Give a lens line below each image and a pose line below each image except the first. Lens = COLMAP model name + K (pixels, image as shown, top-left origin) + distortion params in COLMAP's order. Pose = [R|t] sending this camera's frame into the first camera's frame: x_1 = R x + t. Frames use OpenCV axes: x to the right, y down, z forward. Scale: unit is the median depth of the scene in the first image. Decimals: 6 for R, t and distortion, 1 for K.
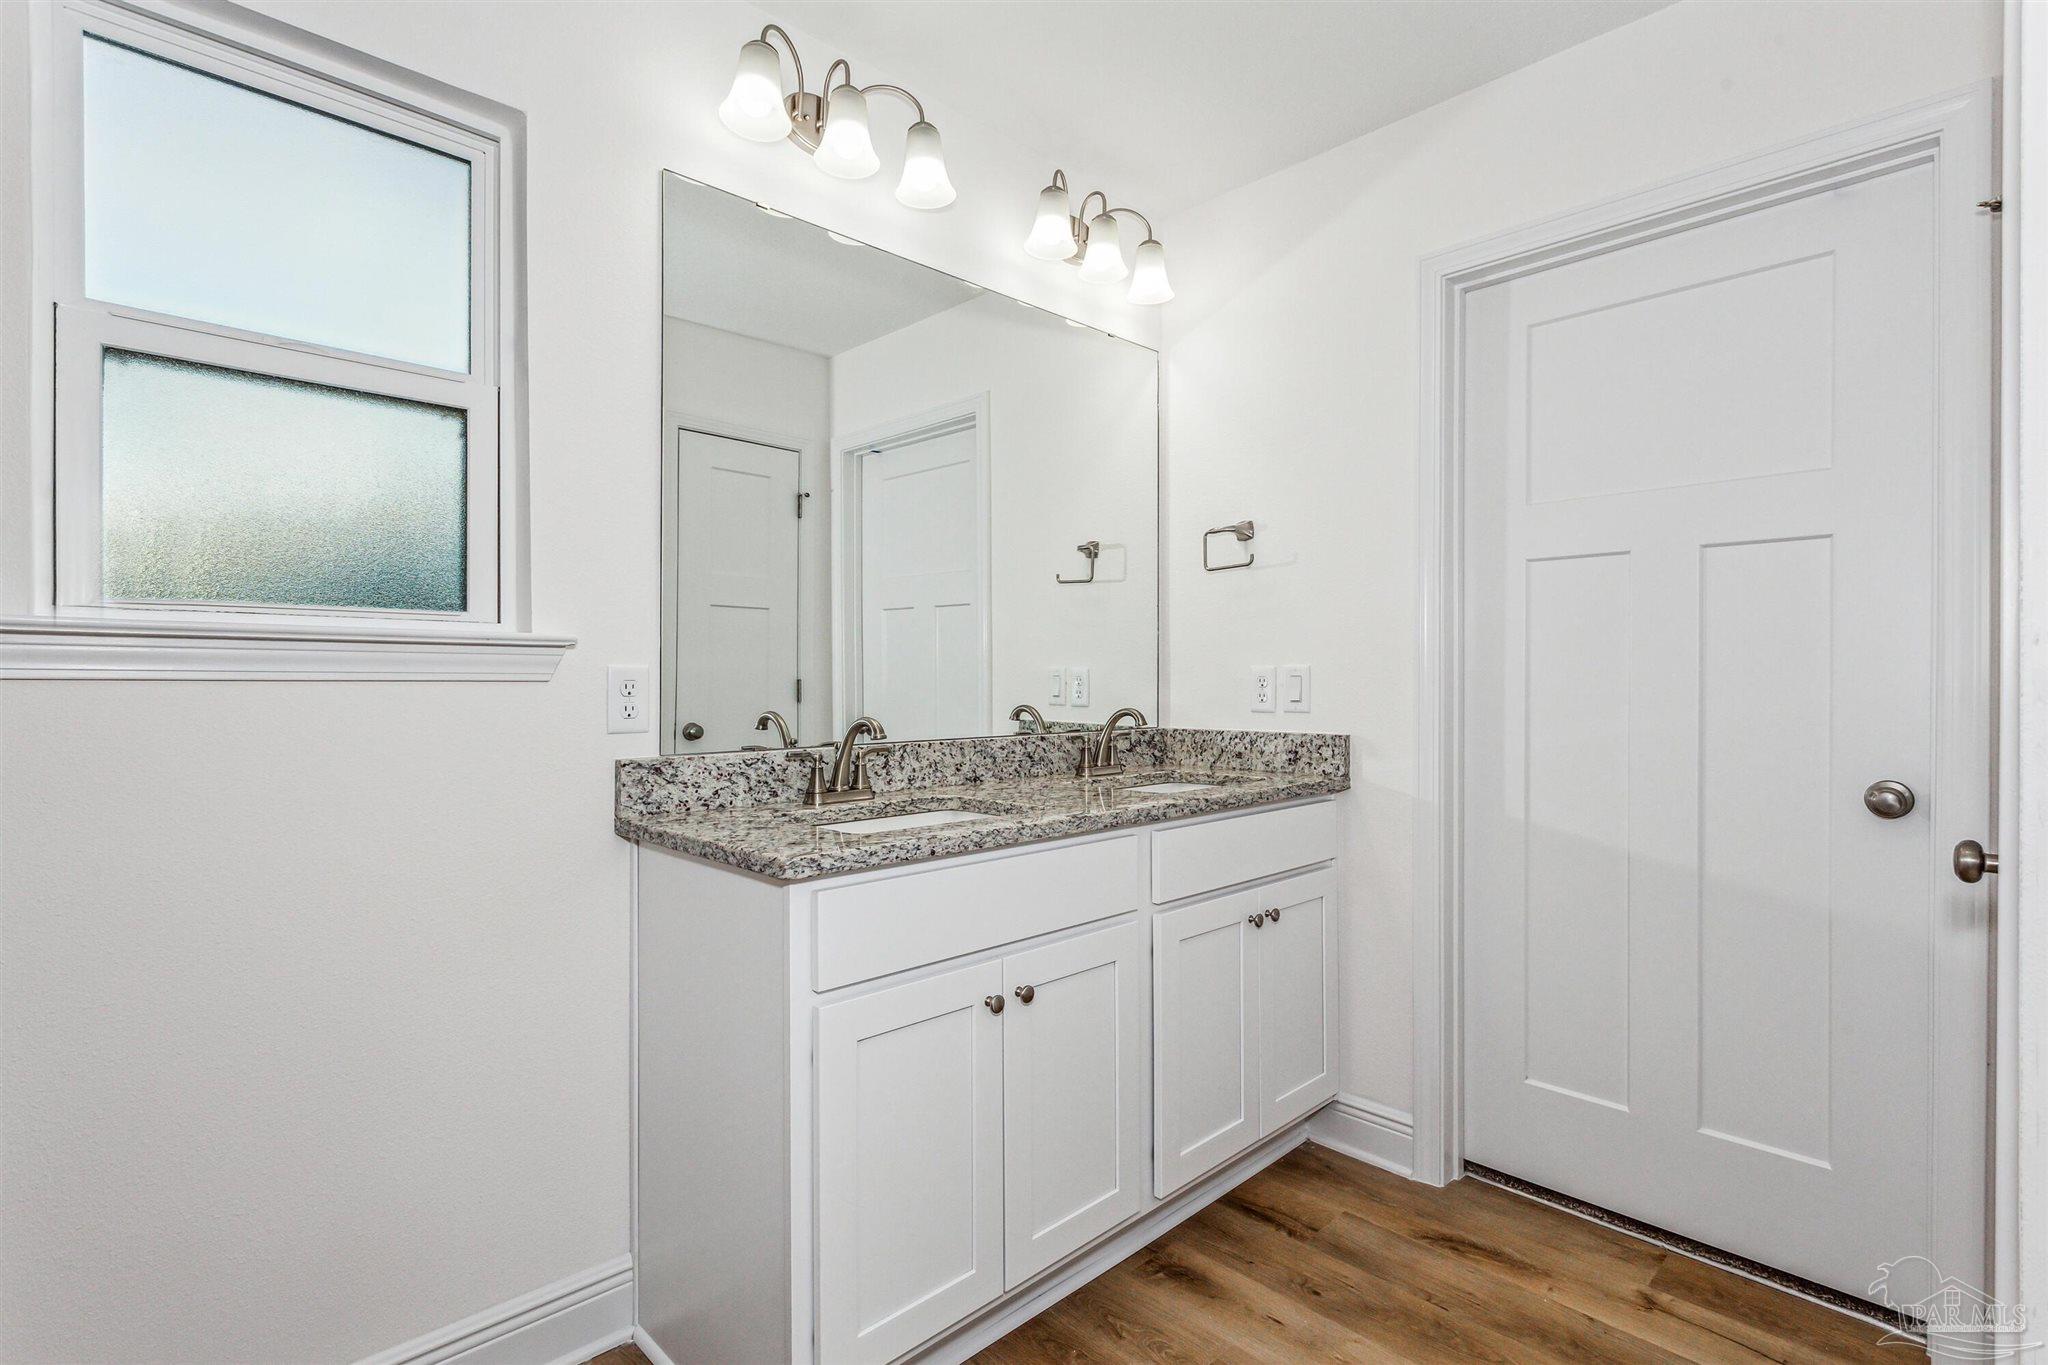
lens RADIAL K [[975.5, 0, 1024.0], [0, 975.5, 682.5], [0, 0, 1]] dist [-0.000257, -0.000134]
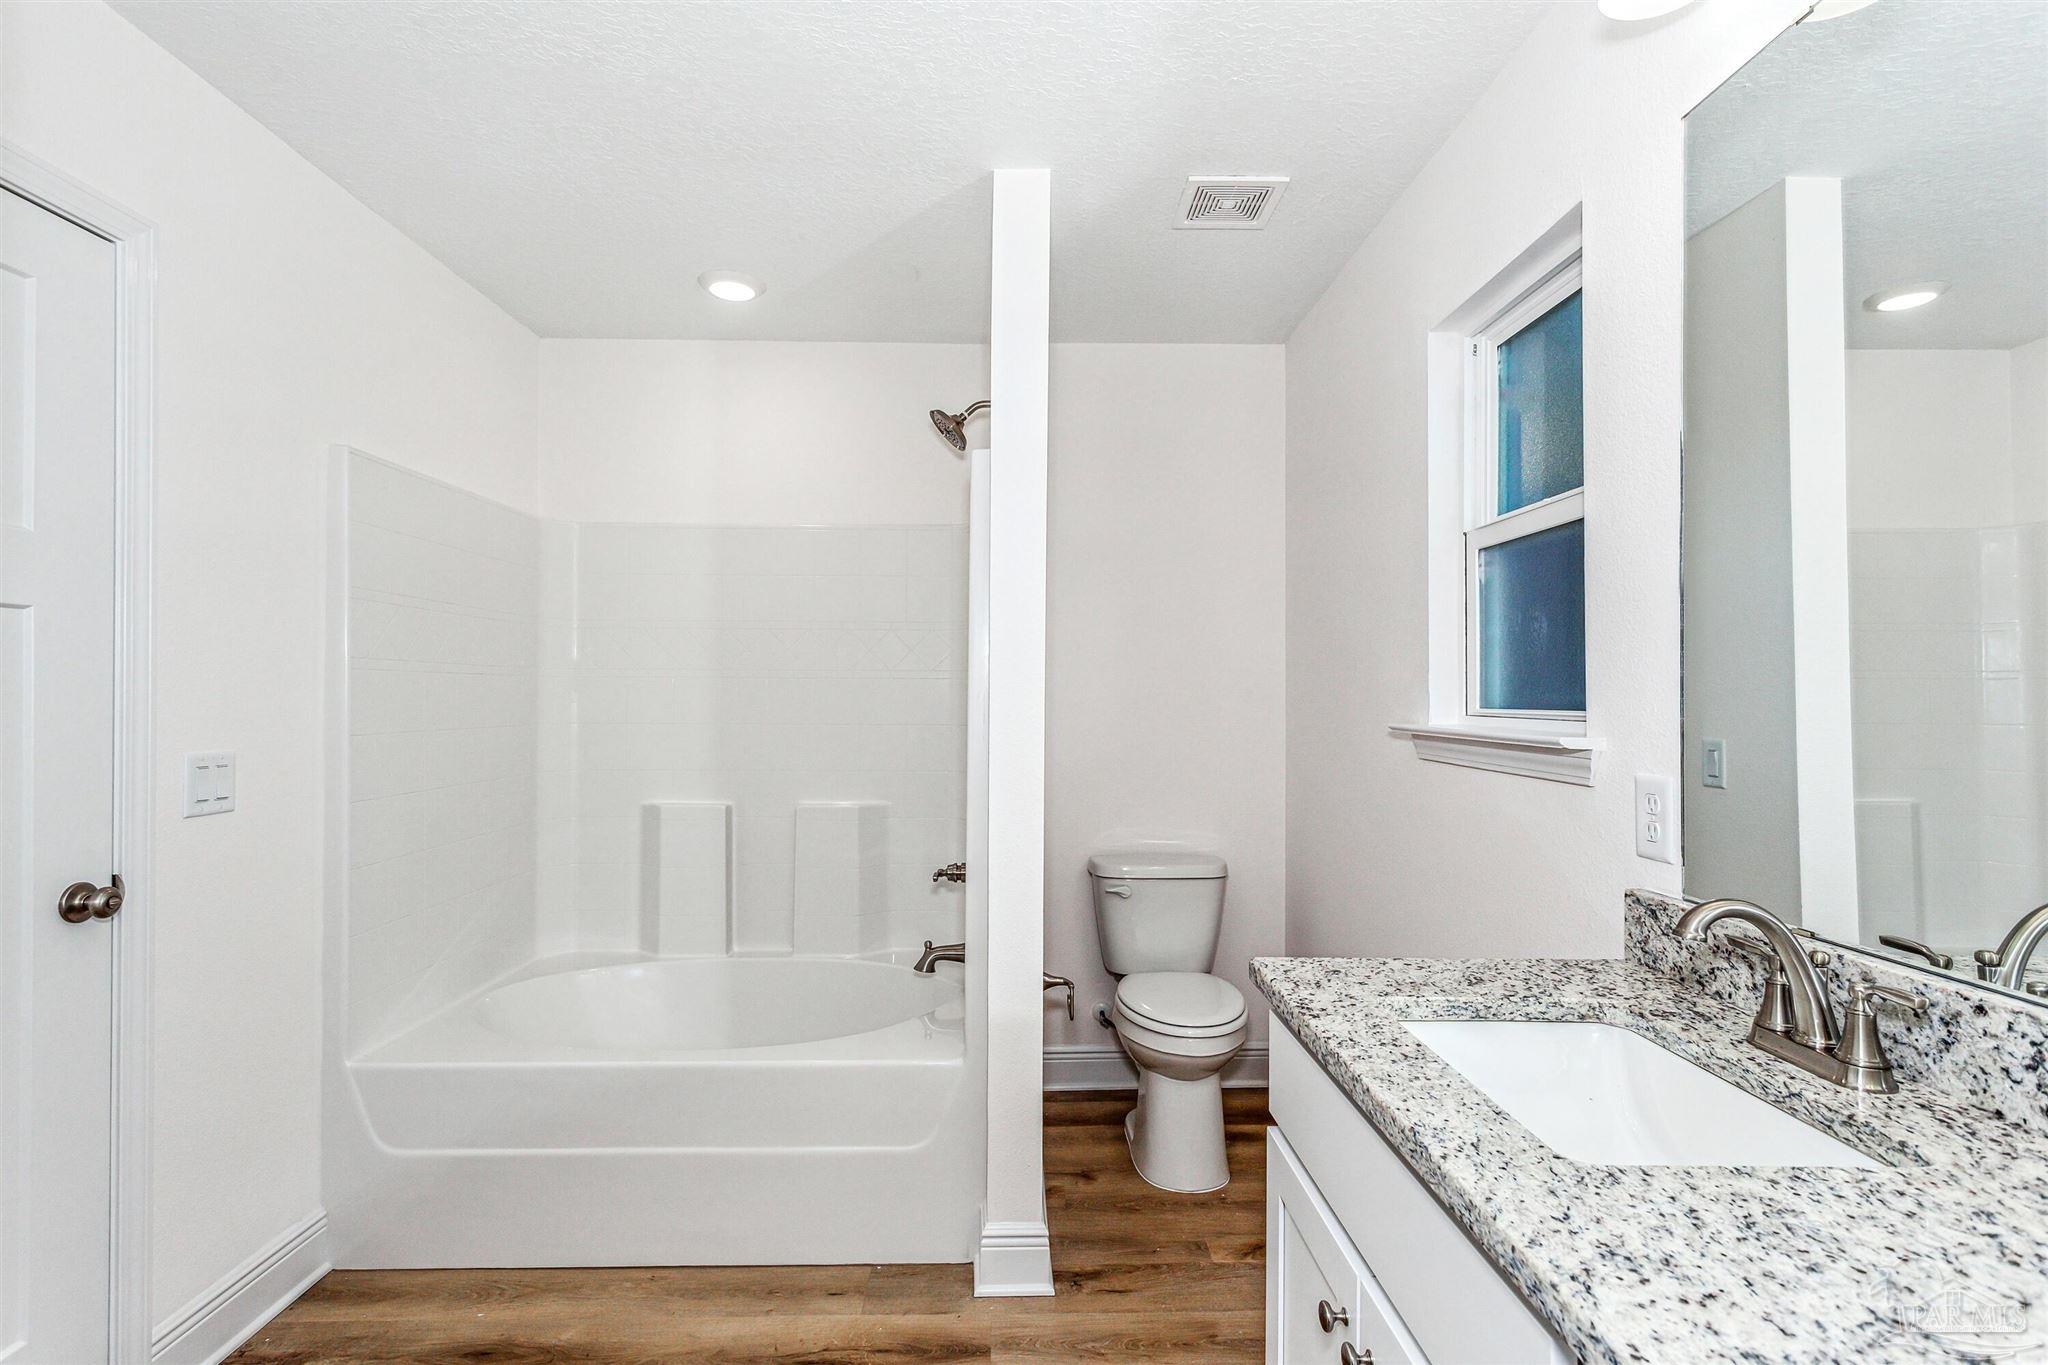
lens RADIAL K [[975.5, 0, 1024.0], [0, 975.5, 682.5], [0, 0, 1]] dist [-0.000257, -0.000134]
pose [[-0.679811, -0.011221, -0.733301, 0.538708], [-0.007180, 0.999937, -0.008645, -0.084091], [0.733352, -0.000612, -0.679849, 1.149555]]
